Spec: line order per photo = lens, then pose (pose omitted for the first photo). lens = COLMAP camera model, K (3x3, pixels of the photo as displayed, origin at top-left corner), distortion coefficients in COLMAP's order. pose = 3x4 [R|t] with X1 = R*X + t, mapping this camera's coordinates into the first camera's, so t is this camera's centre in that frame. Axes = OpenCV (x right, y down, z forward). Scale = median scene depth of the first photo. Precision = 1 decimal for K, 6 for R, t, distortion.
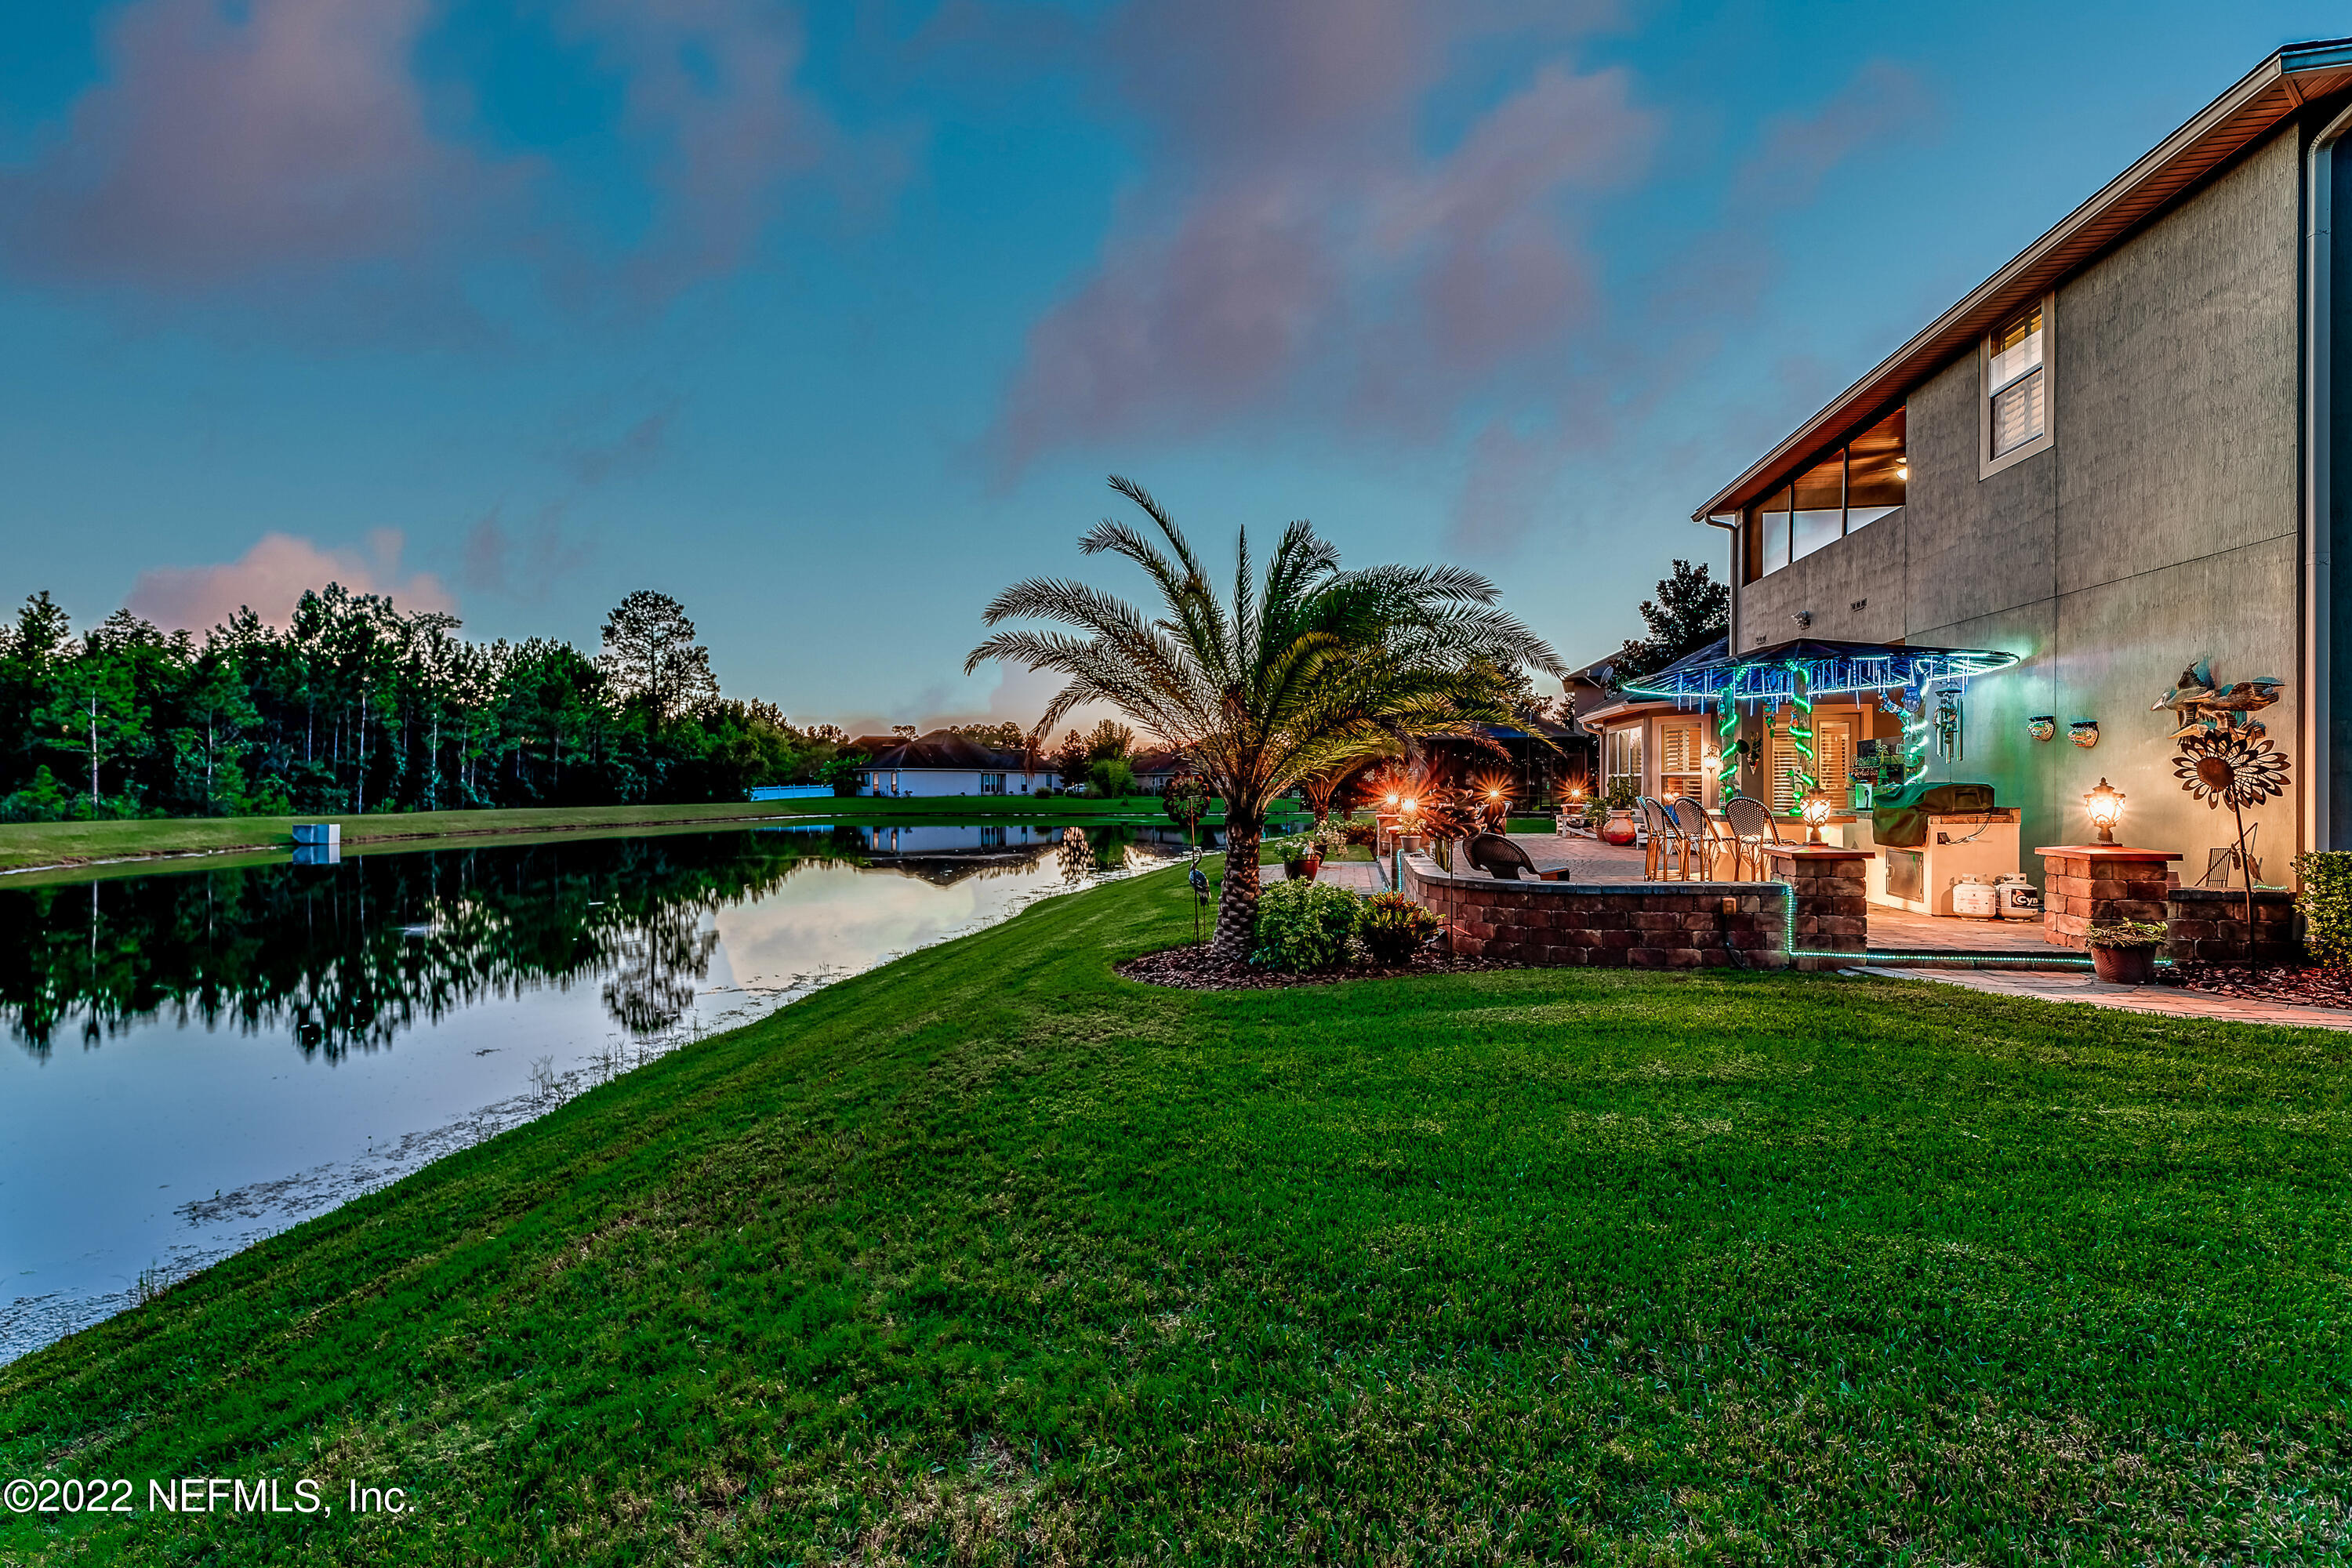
lens RADIAL K [[954.3, 0, 1176.0], [0, 954.3, 784.0], [0, 0, 1]] dist [0.000884, 0.000129]
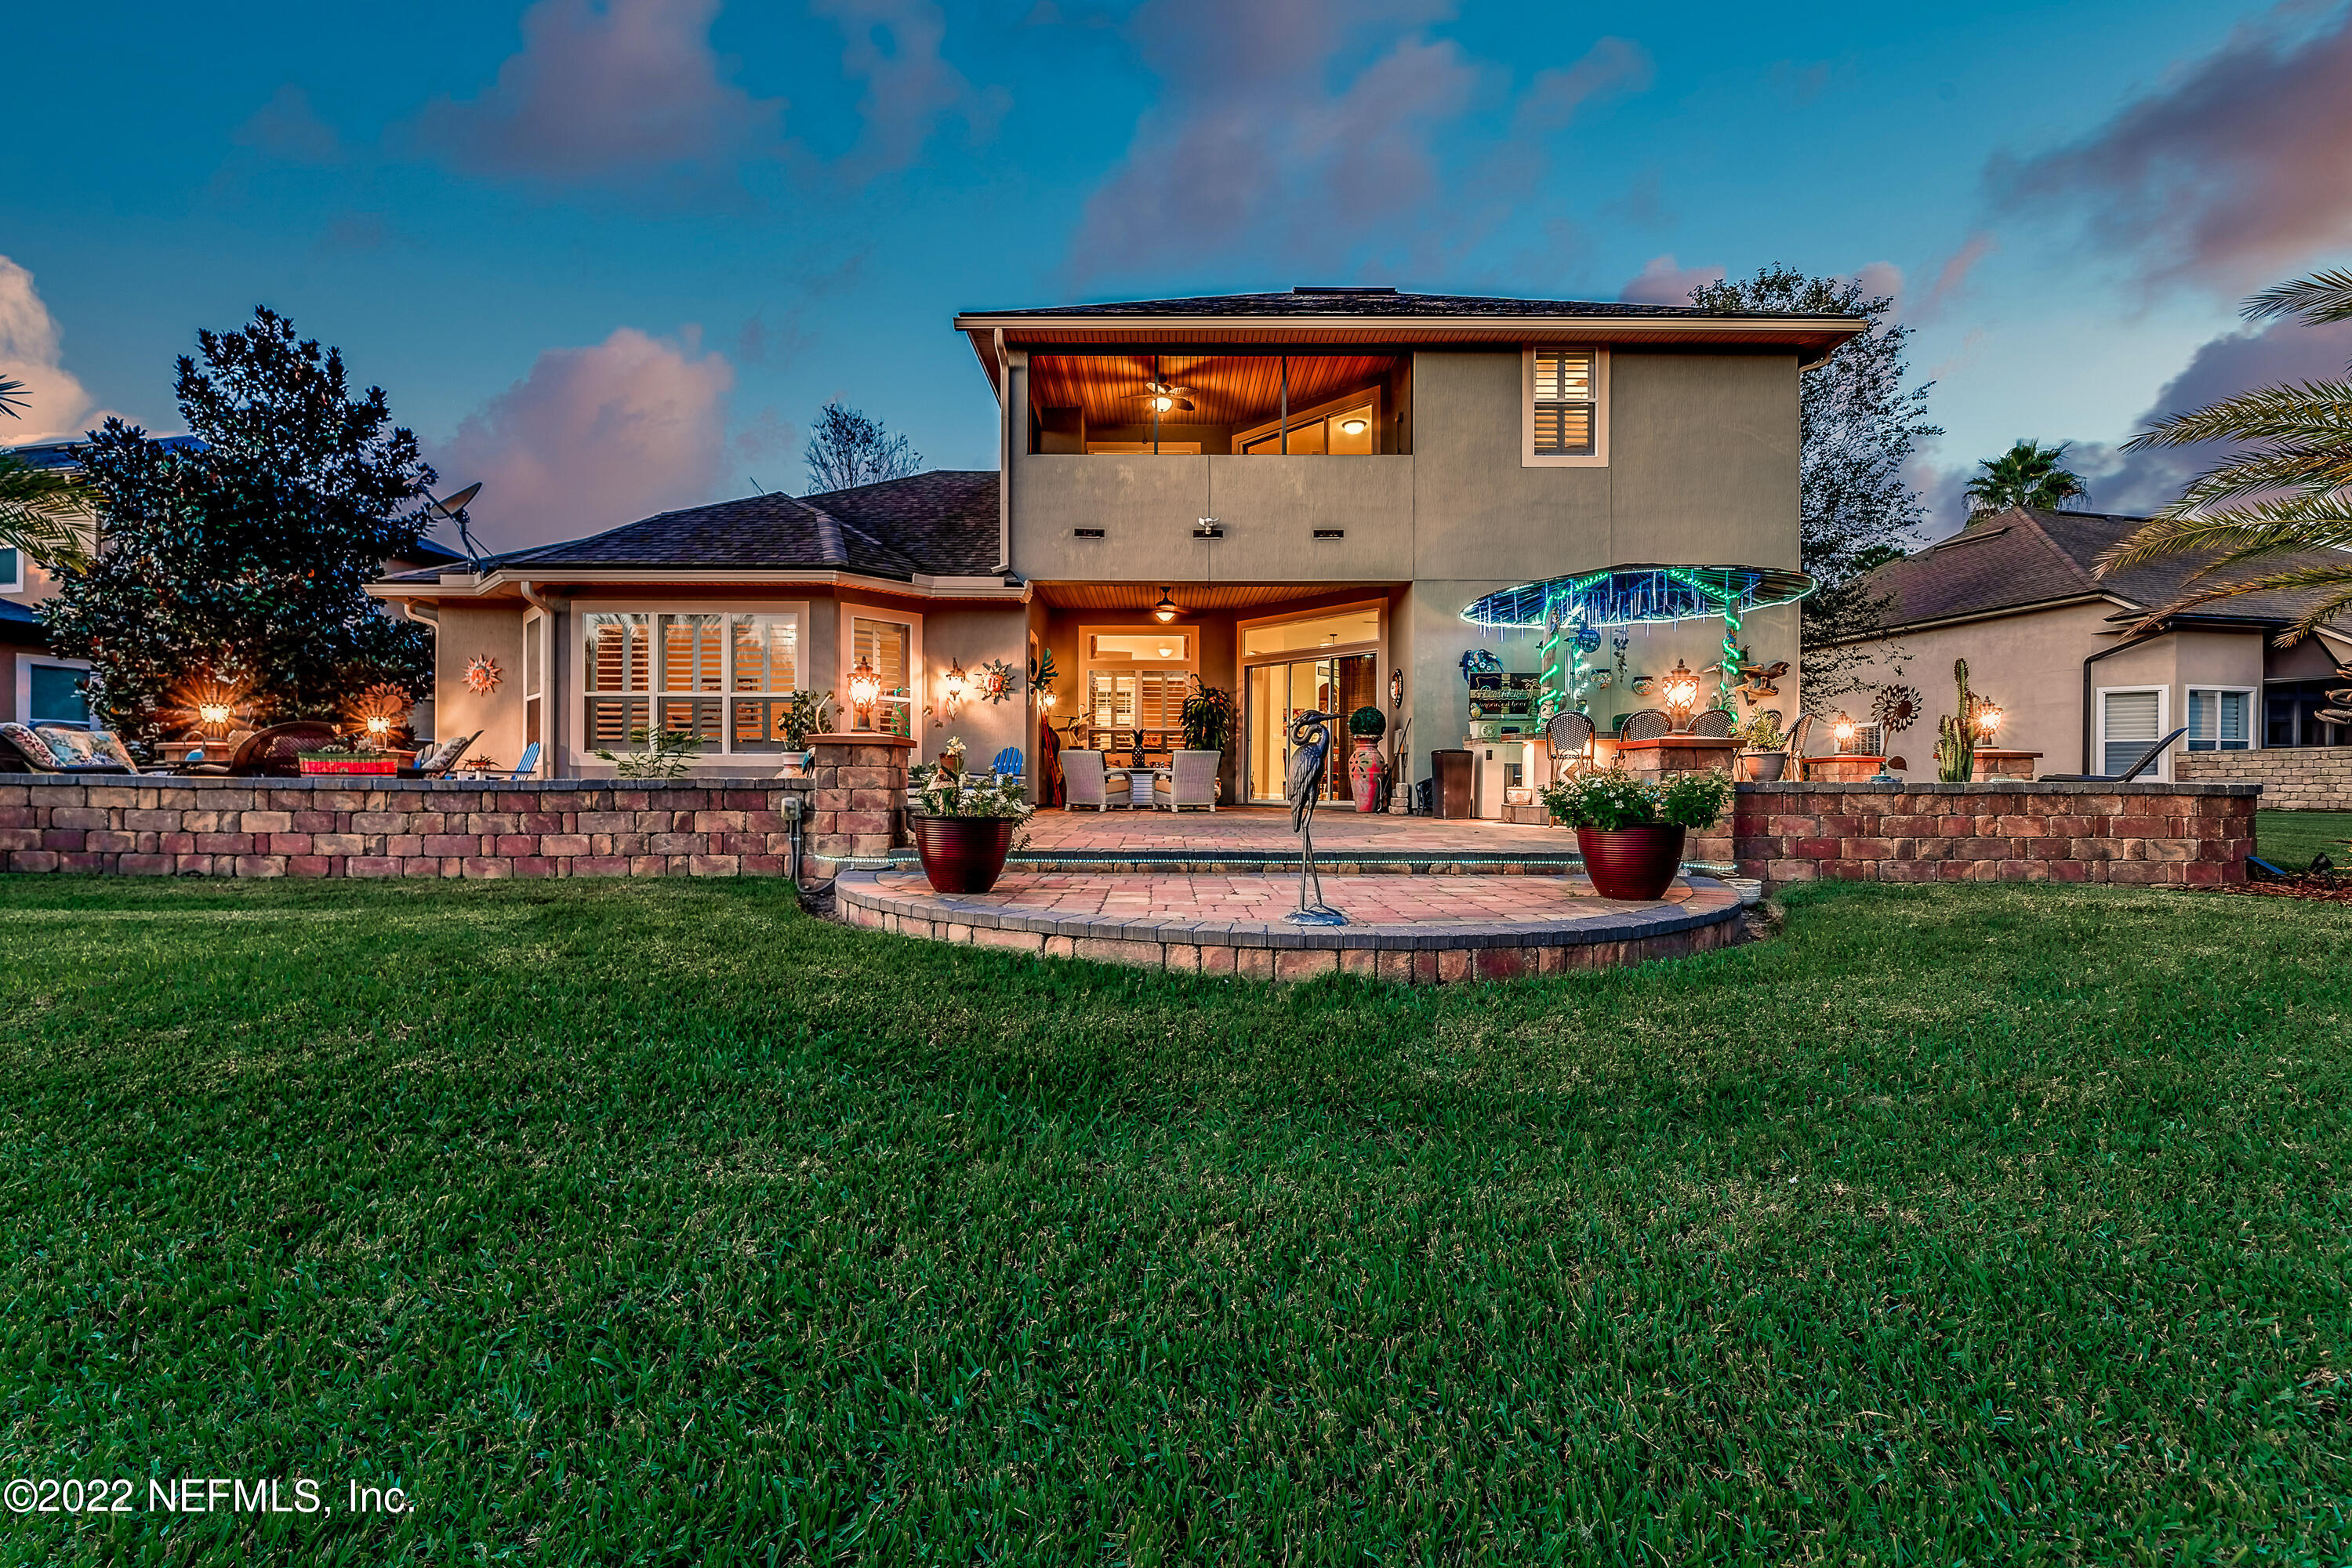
lens RADIAL K [[938.0, 0, 1176.0], [0, 938.0, 784.0], [0, 0, 1]] dist [0.011636, 0.000114]
pose [[-0.178710, 0.004830, 0.983890, -0.276402], [-0.005780, 0.999966, -0.005959, 0.102675], [-0.983885, -0.006752, -0.178676, 1.863564]]
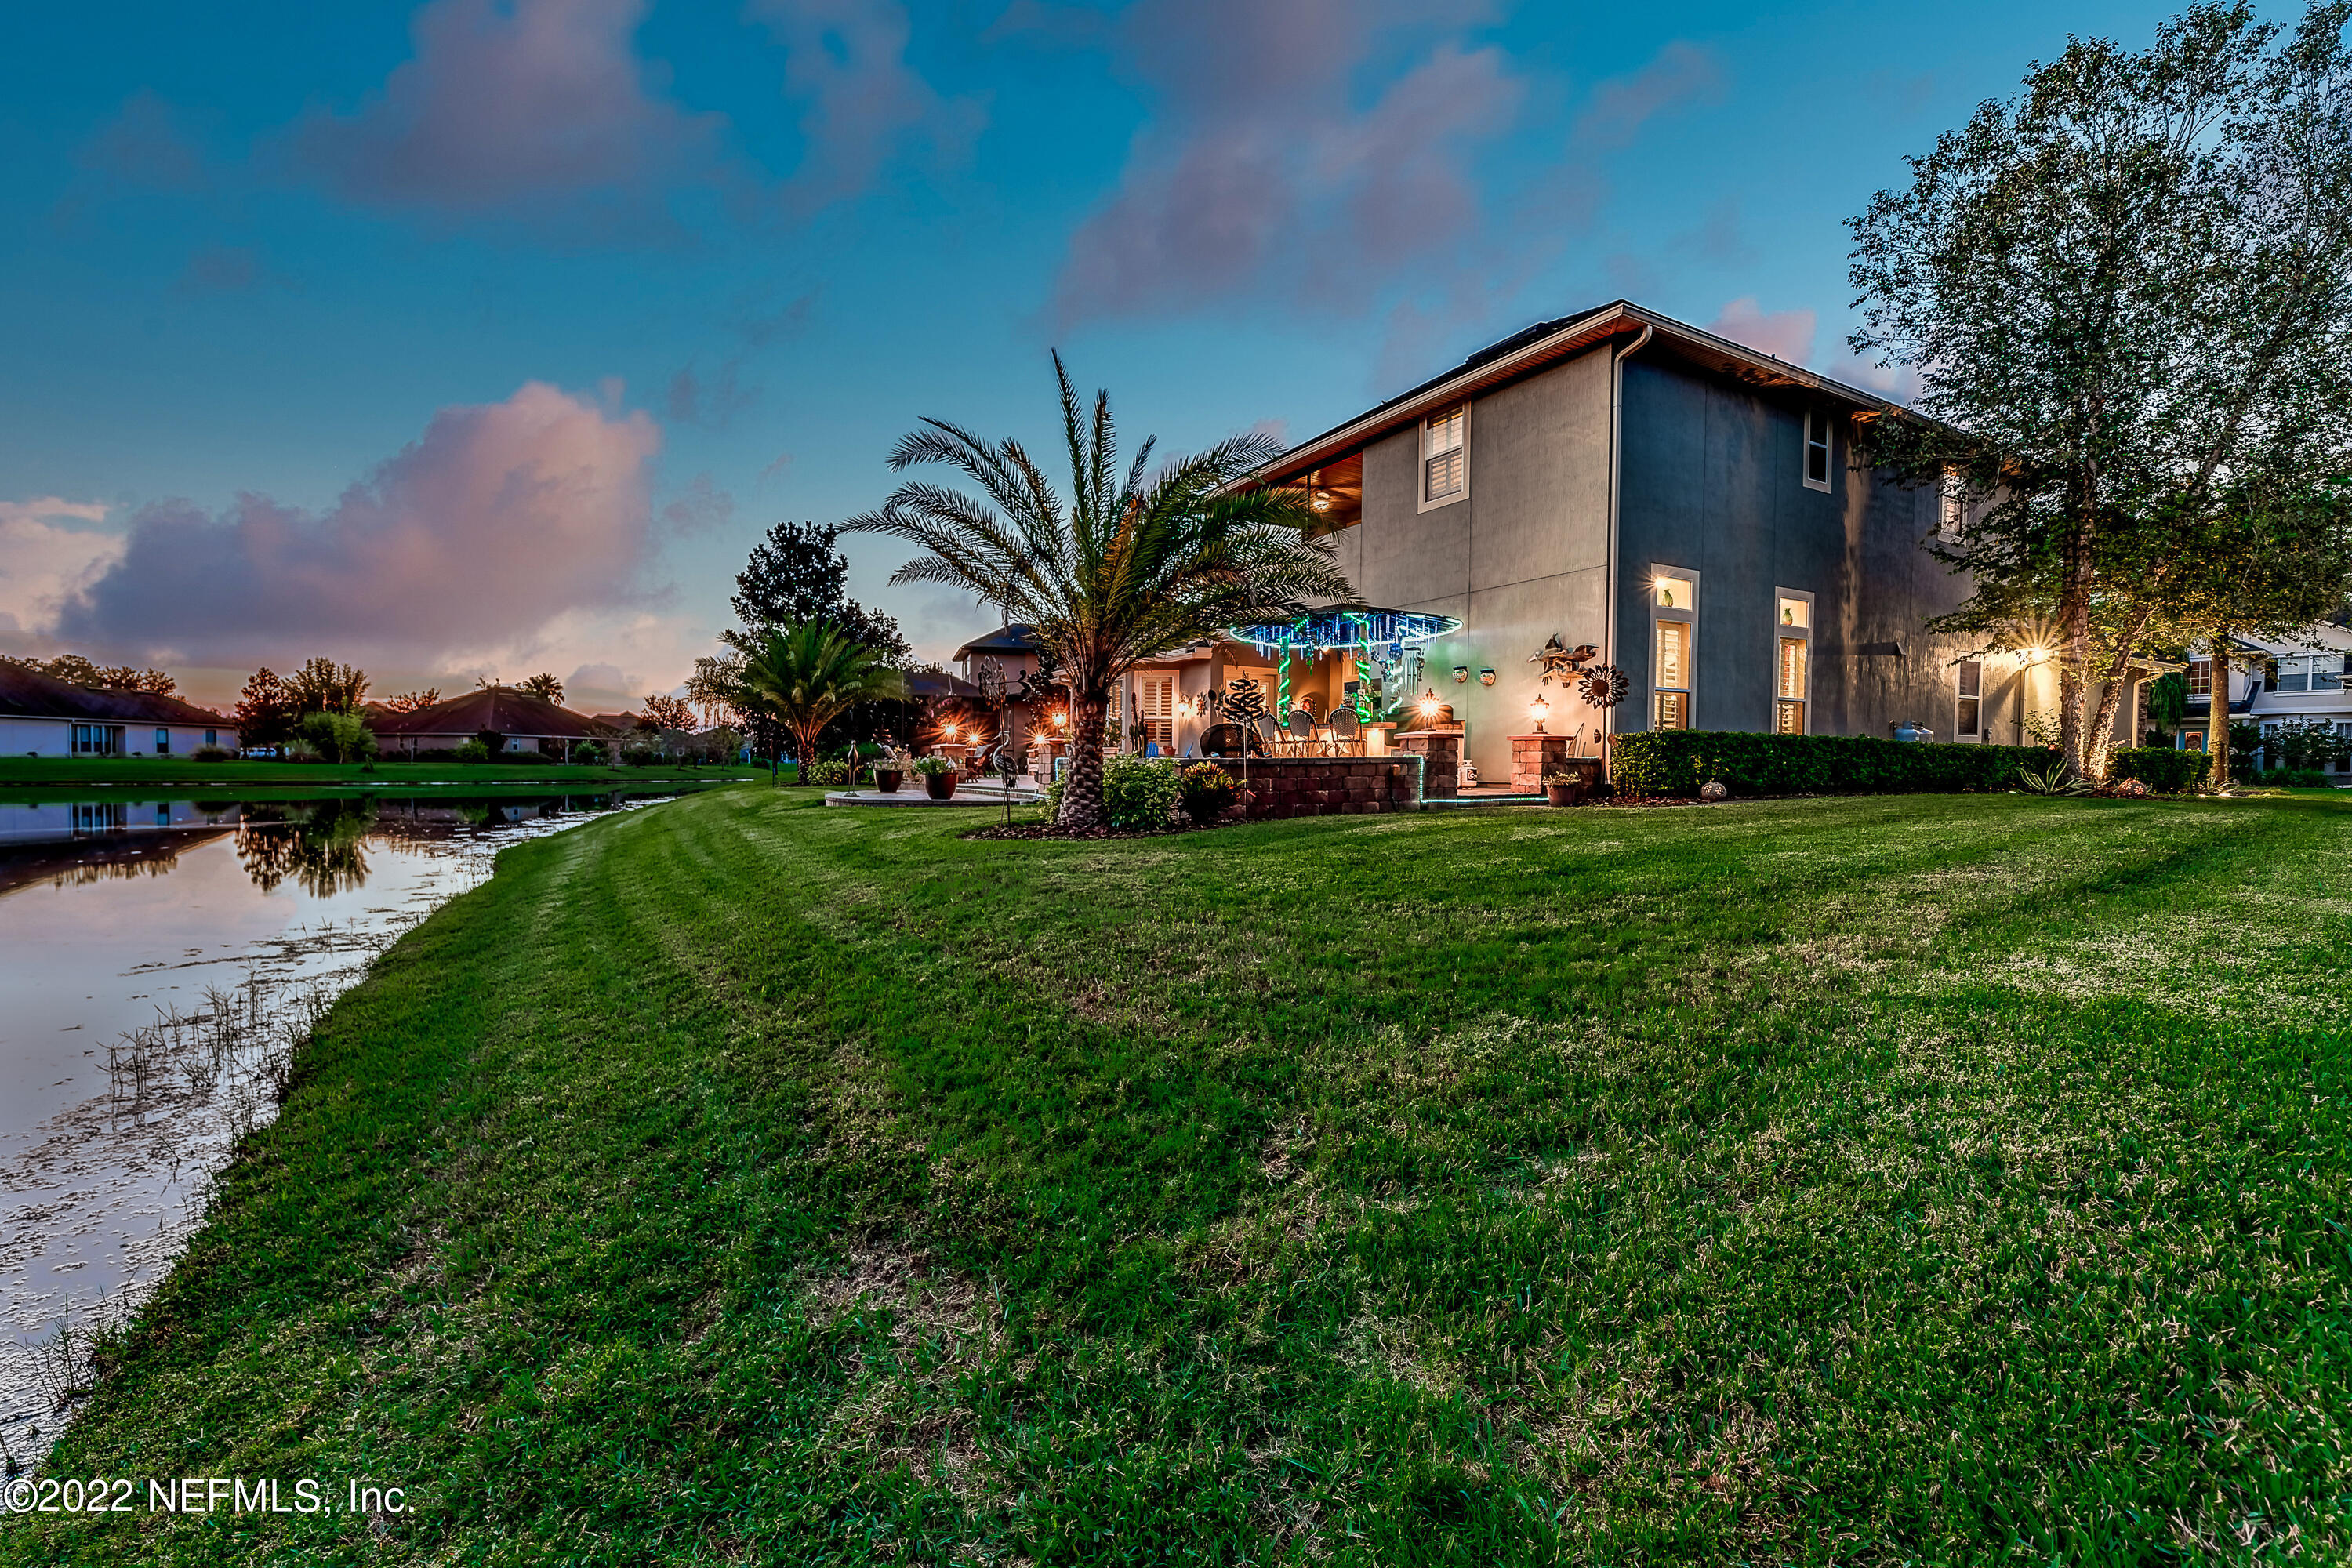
lens RADIAL K [[938.0, 0, 1176.0], [0, 938.0, 784.0], [0, 0, 1]] dist [0.011636, 0.000114]
pose [[0.764285, -0.007347, 0.644837, -0.490350], [-0.008857, 0.999721, 0.021889, 0.097928], [-0.644818, -0.022440, 0.764007, 0.099852]]
